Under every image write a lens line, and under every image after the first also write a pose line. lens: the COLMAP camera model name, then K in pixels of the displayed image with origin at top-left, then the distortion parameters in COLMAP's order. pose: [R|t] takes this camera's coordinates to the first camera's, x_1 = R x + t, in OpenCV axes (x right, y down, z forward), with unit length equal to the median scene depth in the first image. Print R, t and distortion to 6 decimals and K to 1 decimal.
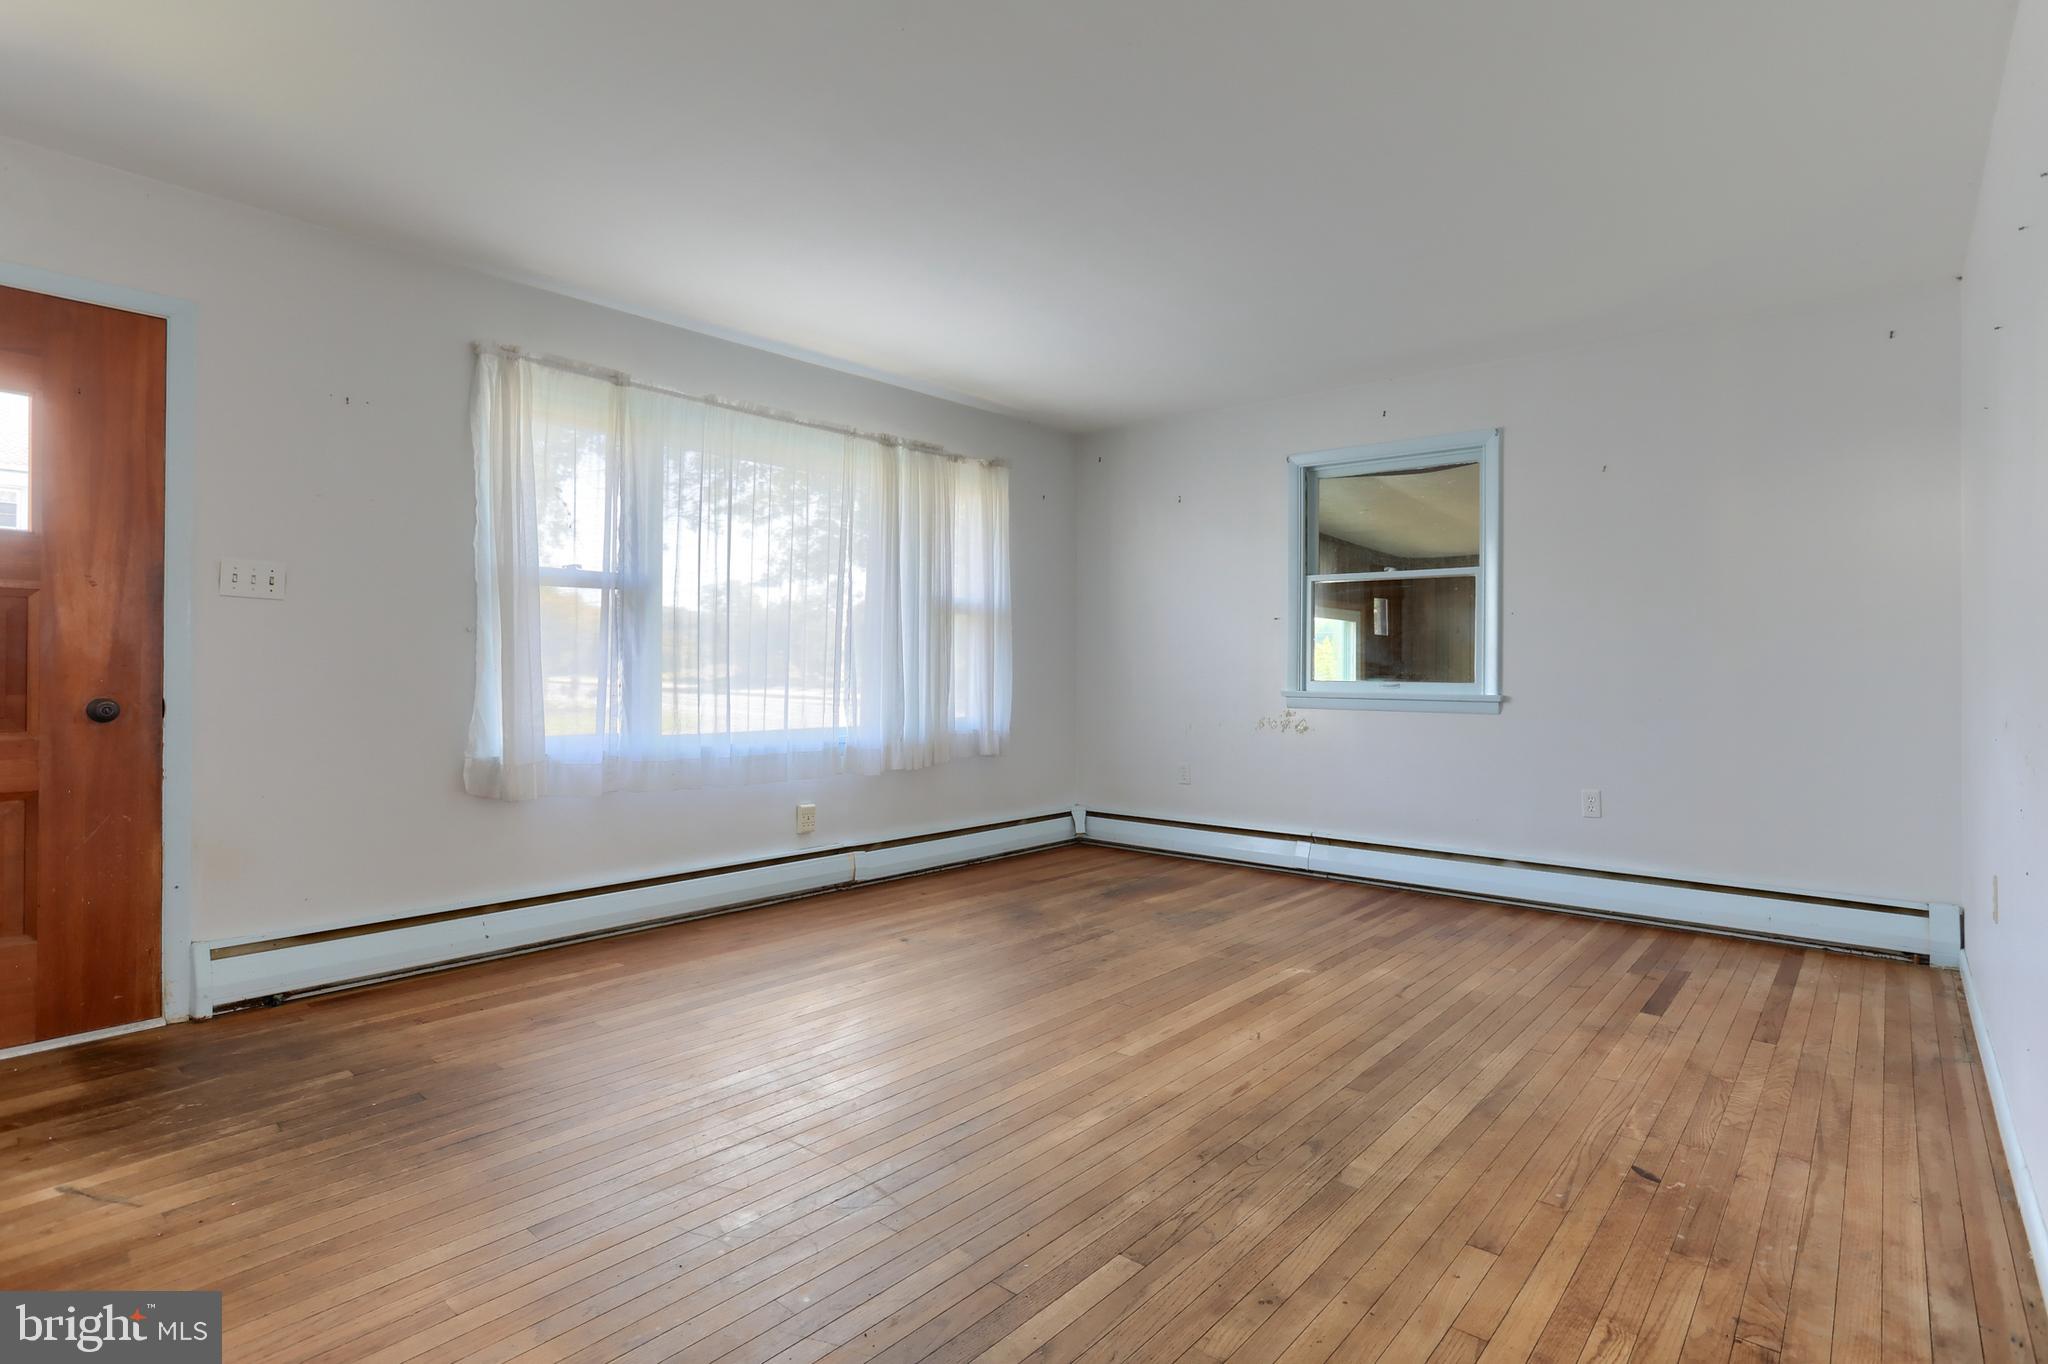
lens RADIAL K [[1065.8, 0, 1095.6], [0, 1065.8, 663.7], [0, 0, 1]] dist [-0.029520, 0.014698]
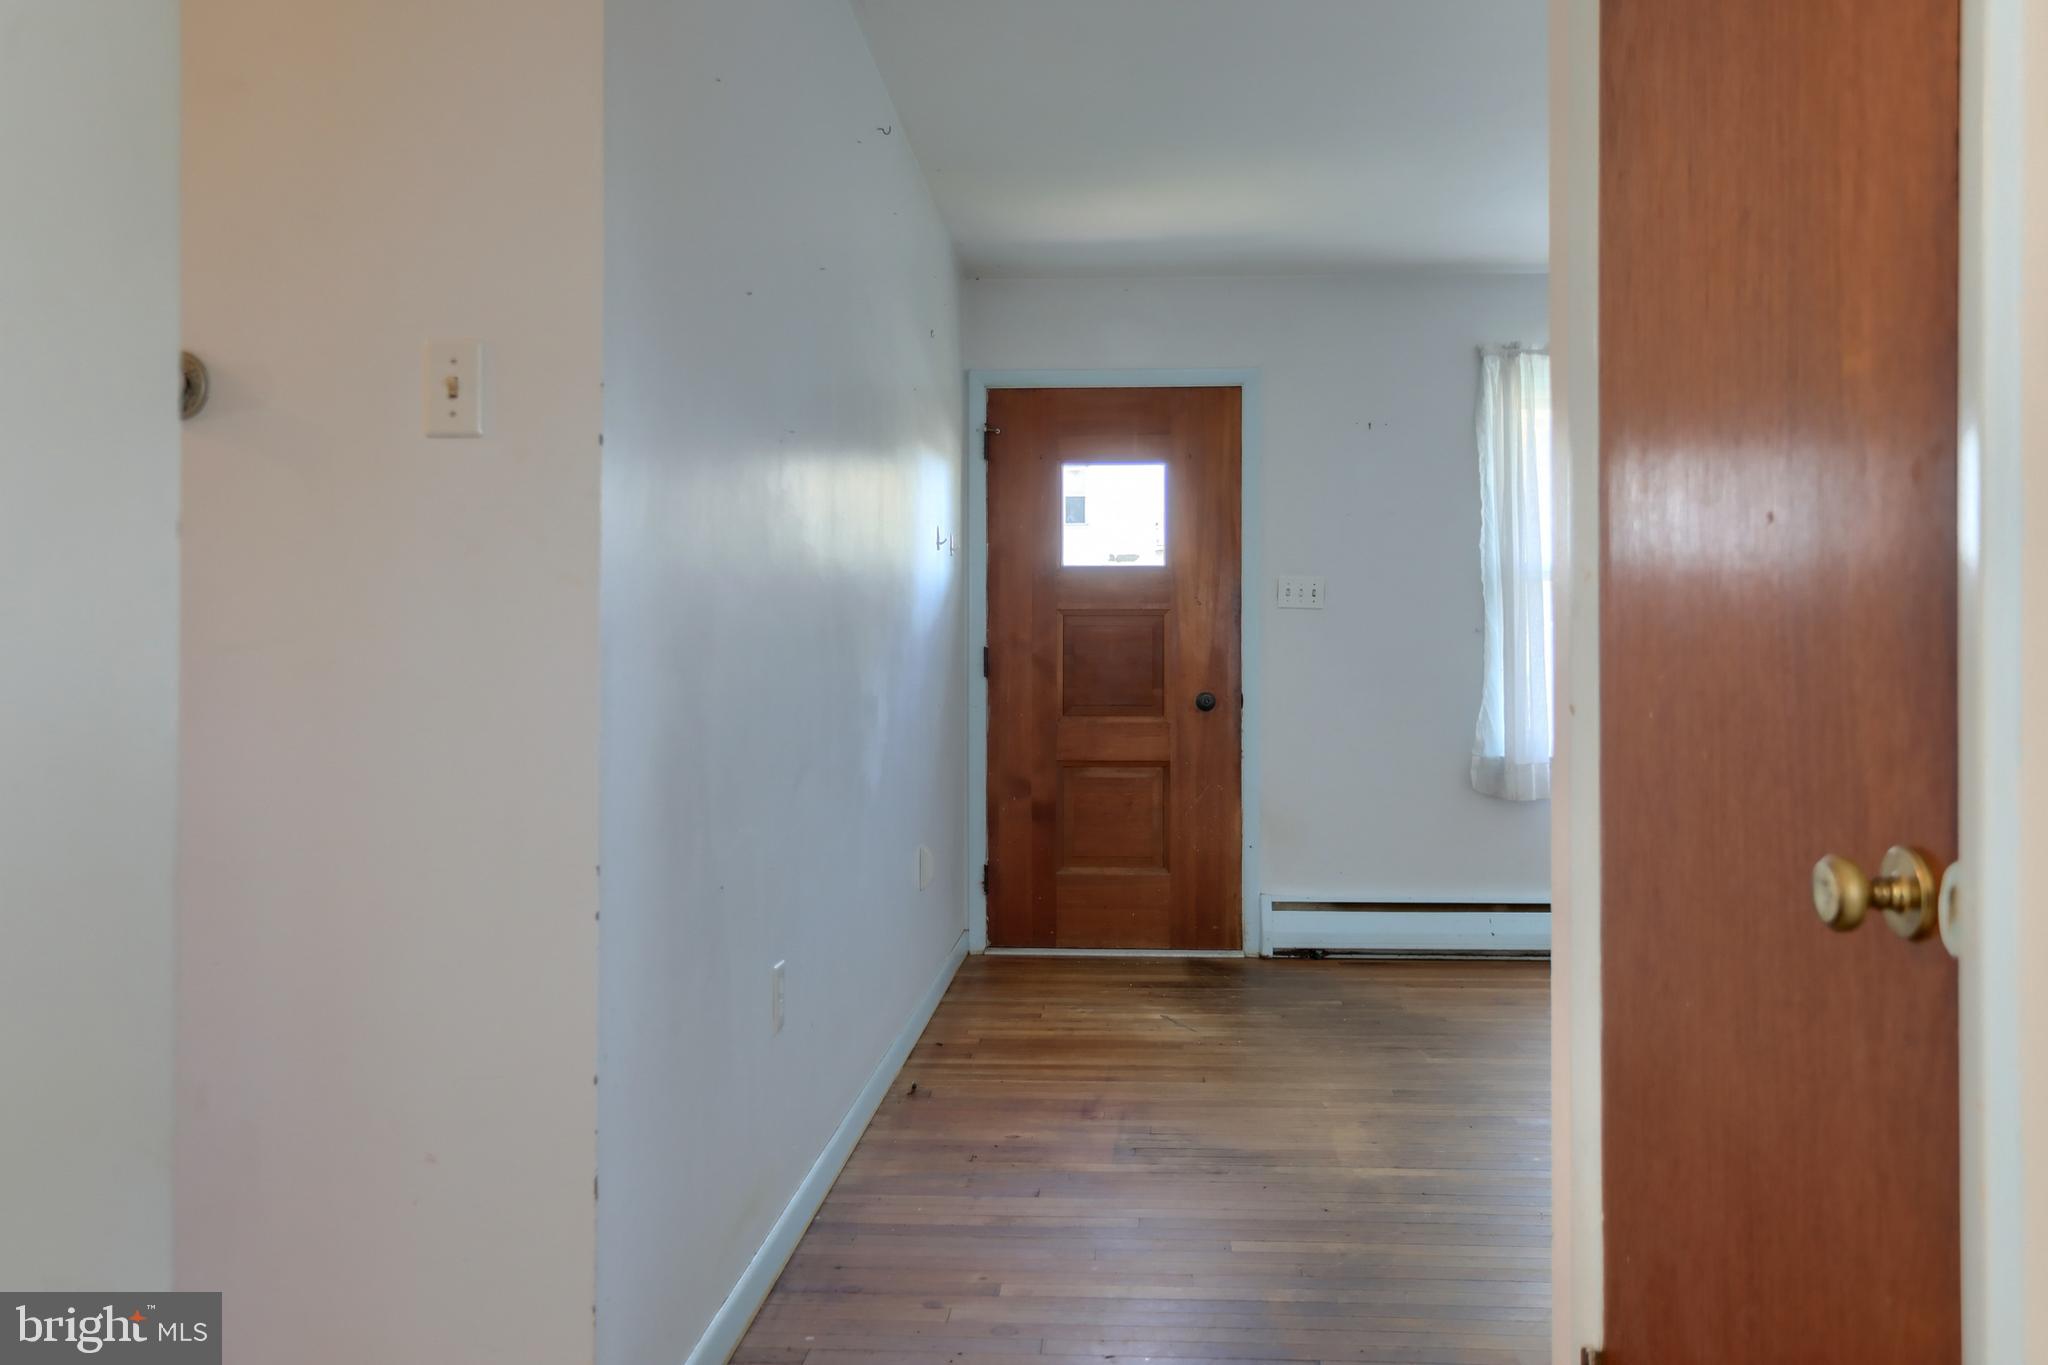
lens RADIAL K [[1712.2, 0, 1022.5], [0, 1712.2, 676.0], [0, 0, 1]] dist [-0.000272, -0.000005]
pose [[0.604390, 0.005949, -0.796666, 0.574946], [0.005316, 0.999920, 0.011499, -0.011680], [0.796671, -0.011185, 0.604310, -0.433368]]
